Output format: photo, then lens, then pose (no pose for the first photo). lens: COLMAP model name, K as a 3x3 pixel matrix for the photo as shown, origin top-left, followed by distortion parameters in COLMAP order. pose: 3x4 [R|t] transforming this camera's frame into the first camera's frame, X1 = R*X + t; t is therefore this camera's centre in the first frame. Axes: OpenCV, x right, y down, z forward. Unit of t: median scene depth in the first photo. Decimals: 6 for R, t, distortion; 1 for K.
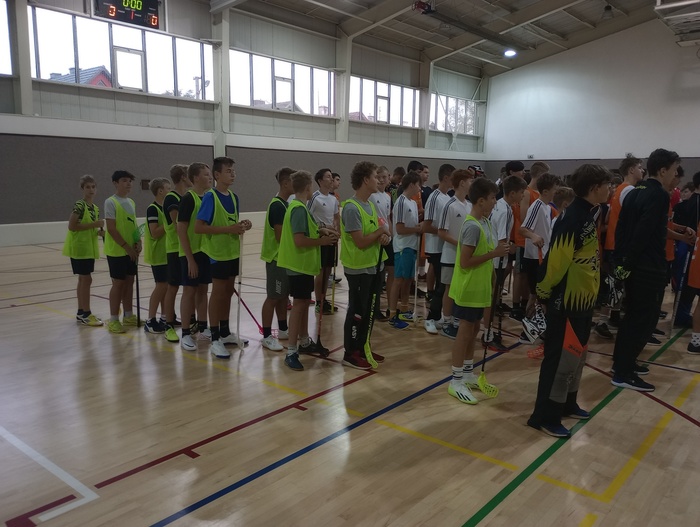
lens RADIAL K [[576.0, 0, 350.9], [0, 576.0, 265.0], [0, 0, 1]] dist [0.053452, -0.067688]
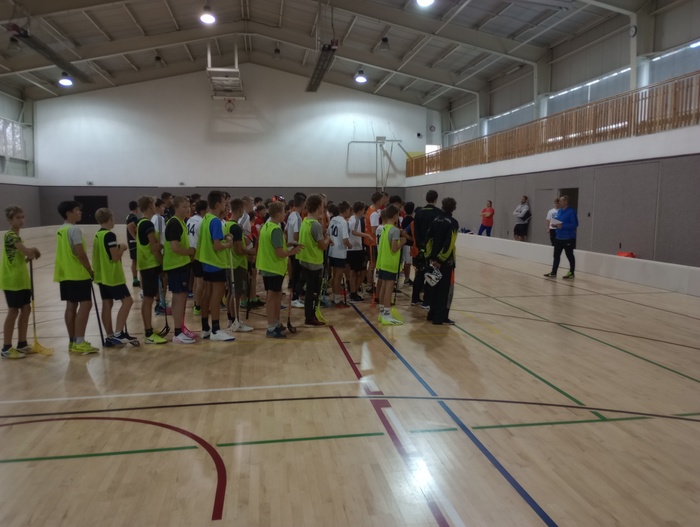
lens RADIAL K [[576.0, 0, 349.9], [0, 576.0, 268.7], [0, 0, 1]] dist [0.053452, -0.067688]
pose [[0.655718, -0.093368, 0.749210, -0.234832], [0.119911, 0.992608, 0.018752, 0.001322], [-0.745423, 0.077542, 0.662067, -0.027452]]
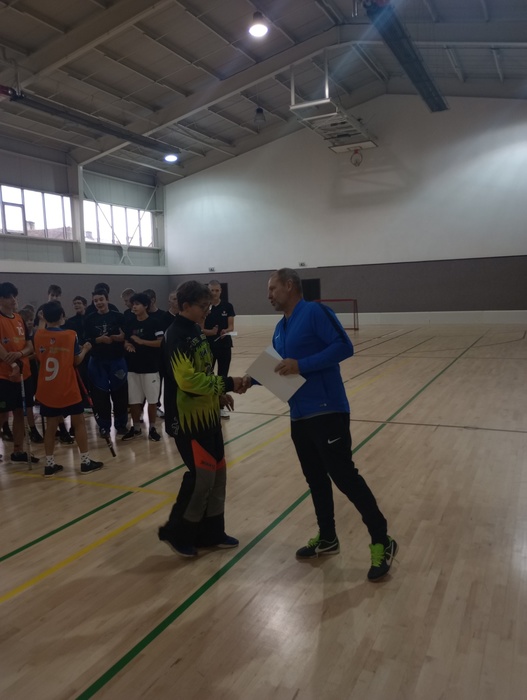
lens RADIAL K [[576.0, 0, 265.5], [0, 576.0, 350.9], [0, 0, 1]] dist [0.053452, -0.067688]
pose [[0.966586, -0.067655, 0.247254, 0.206443], [0.080256, 0.995921, -0.041232, -0.015061], [-0.243456, 0.059698, 0.968073, 0.117699]]
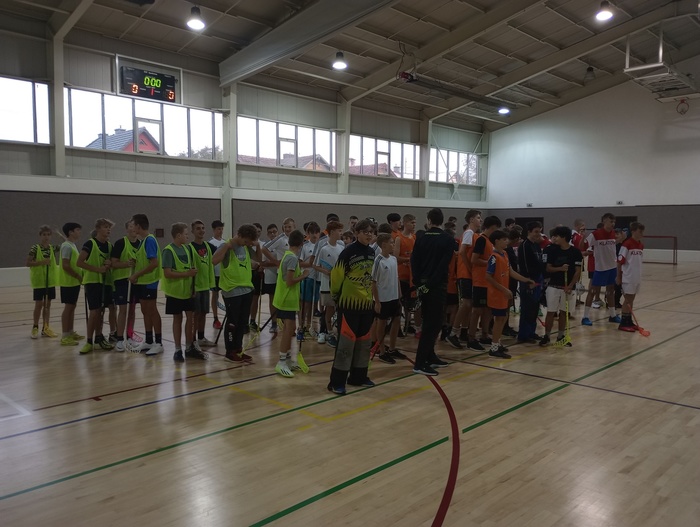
lens RADIAL K [[576.0, 0, 350.3], [0, 576.0, 263.2], [0, 0, 1]] dist [0.053452, -0.067688]
pose [[0.997497, -0.001381, -0.070693, 0.078070], [-0.004577, 0.996451, -0.084055, 0.012059], [0.070558, 0.084168, 0.993950, -0.084336]]
